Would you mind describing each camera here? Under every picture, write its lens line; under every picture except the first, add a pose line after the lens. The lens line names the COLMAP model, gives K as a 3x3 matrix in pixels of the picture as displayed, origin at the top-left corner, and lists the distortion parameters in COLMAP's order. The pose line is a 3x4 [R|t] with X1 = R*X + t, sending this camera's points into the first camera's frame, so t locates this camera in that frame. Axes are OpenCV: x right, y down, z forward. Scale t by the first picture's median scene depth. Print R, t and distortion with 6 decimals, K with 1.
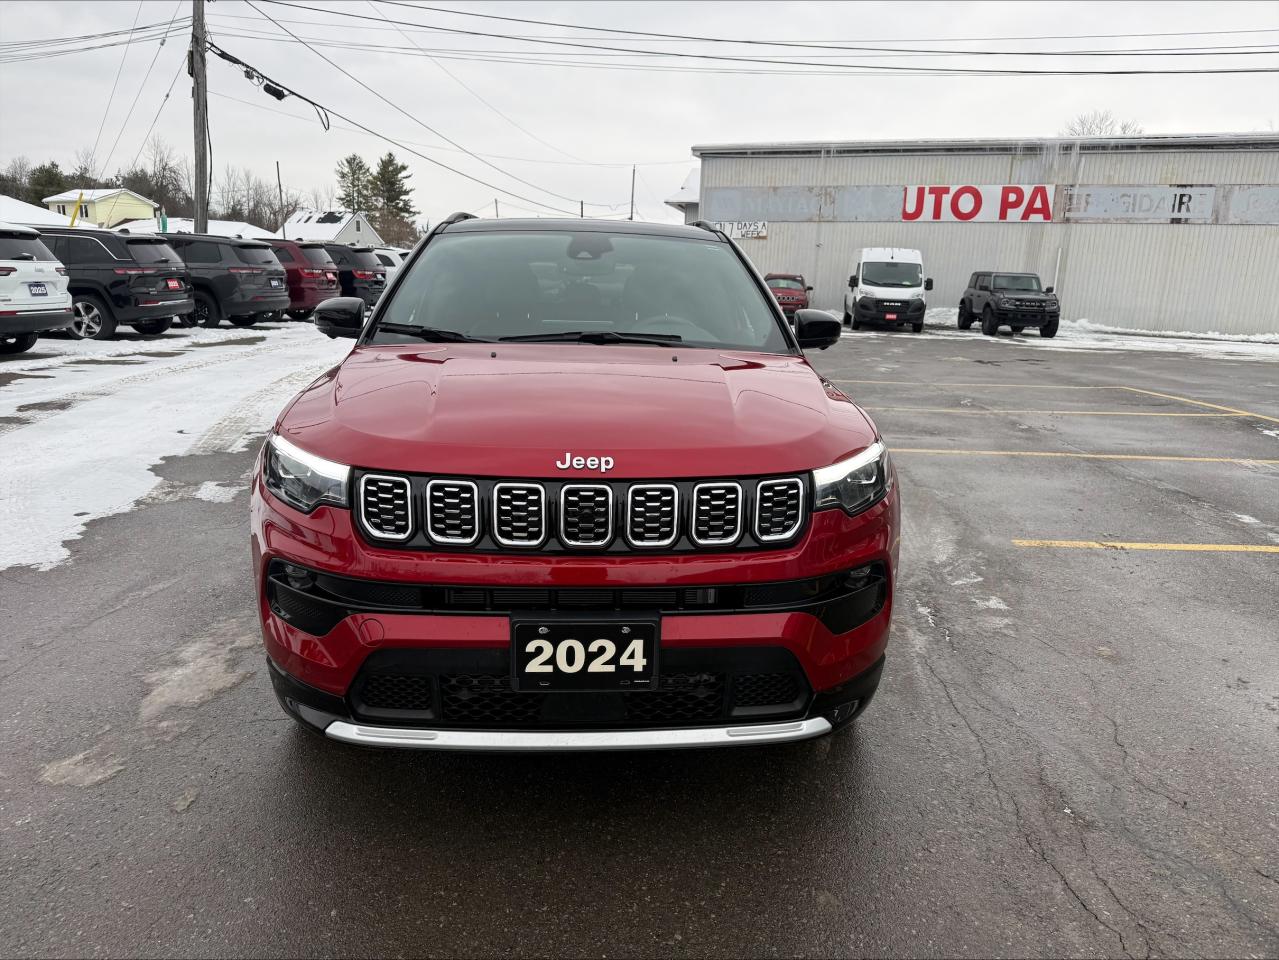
lens RADIAL K [[901.7, 0, 641.4], [0, 901.7, 474.8], [0, 0, 1]] dist [0.032889, -0.043123]
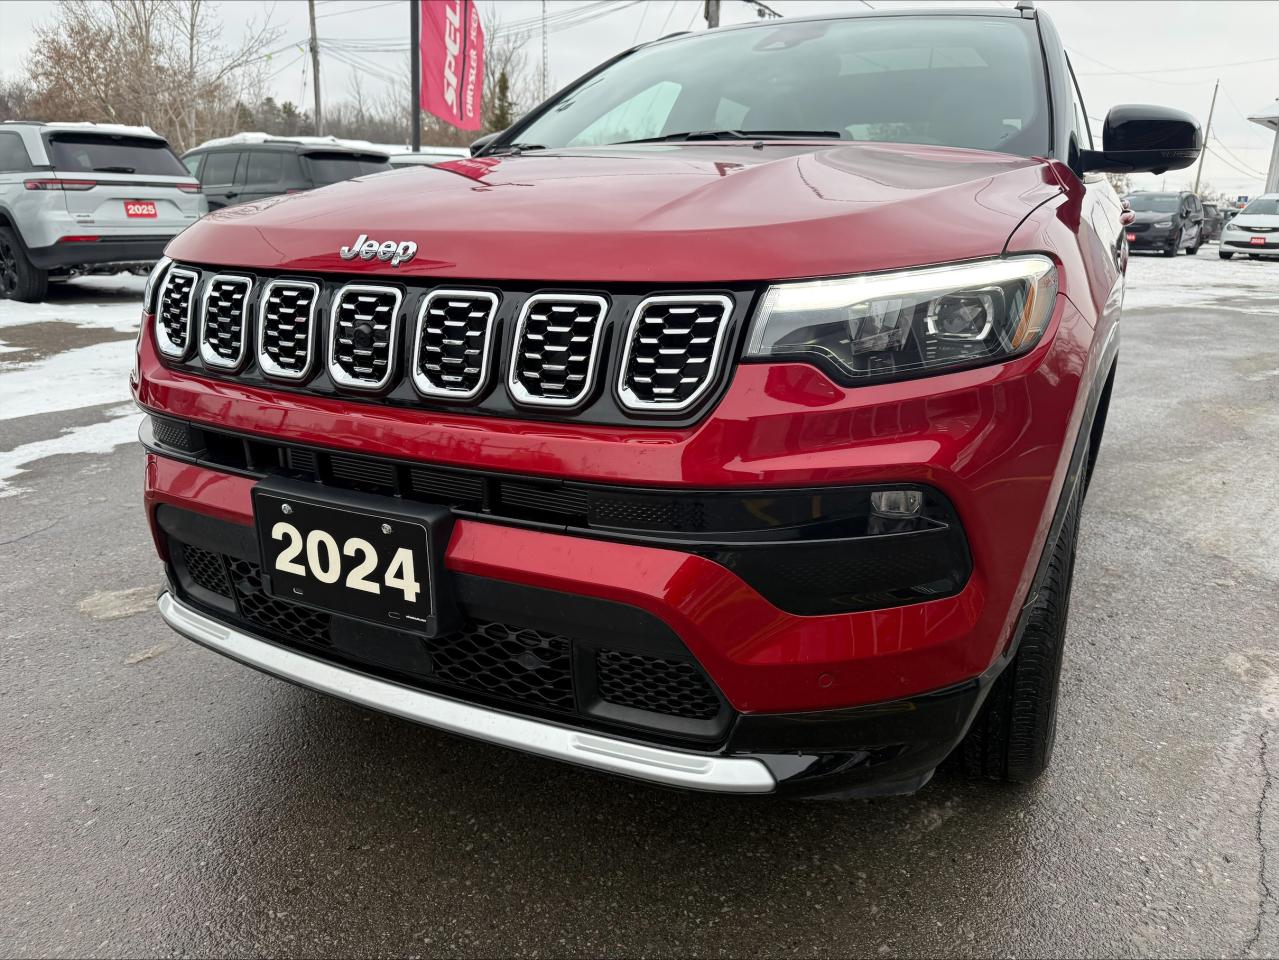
lens RADIAL K [[901.7, 0, 642.2], [0, 901.7, 480.3], [0, 0, 1]] dist [0.032889, -0.043123]
pose [[0.857105, 0.125589, -0.499598, 0.235381], [-0.094577, 0.991705, 0.087040, 0.039507], [0.506386, -0.027352, 0.861873, 0.314641]]
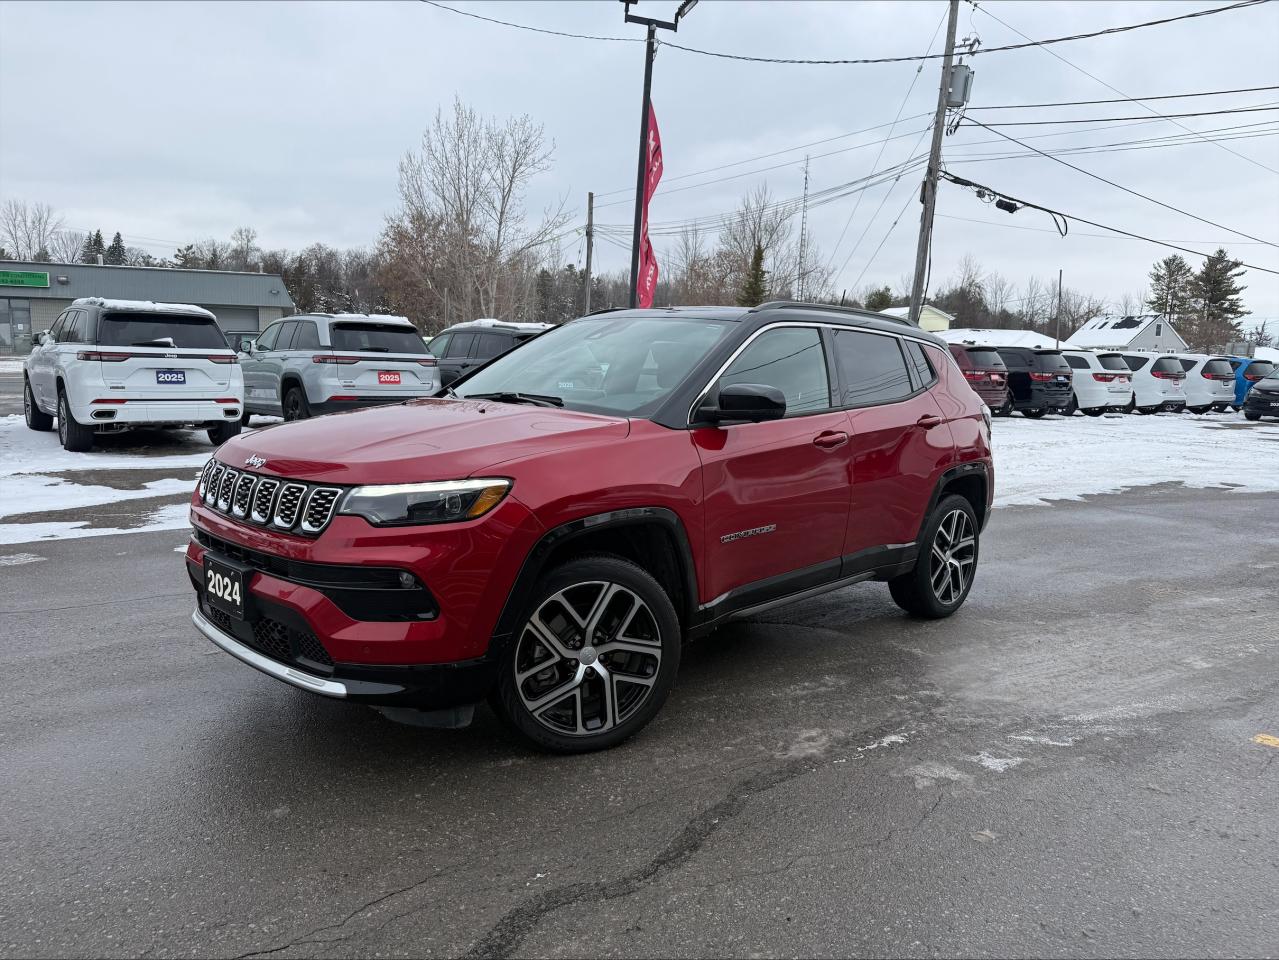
lens RADIAL K [[901.7, 0, 643.1], [0, 901.7, 485.8], [0, 0, 1]] dist [0.032889, -0.043123]
pose [[0.676984, 0.091369, -0.730304, 0.834866], [-0.166027, 0.985647, -0.030590, -0.020061], [0.717027, 0.141959, 0.682437, 0.248285]]
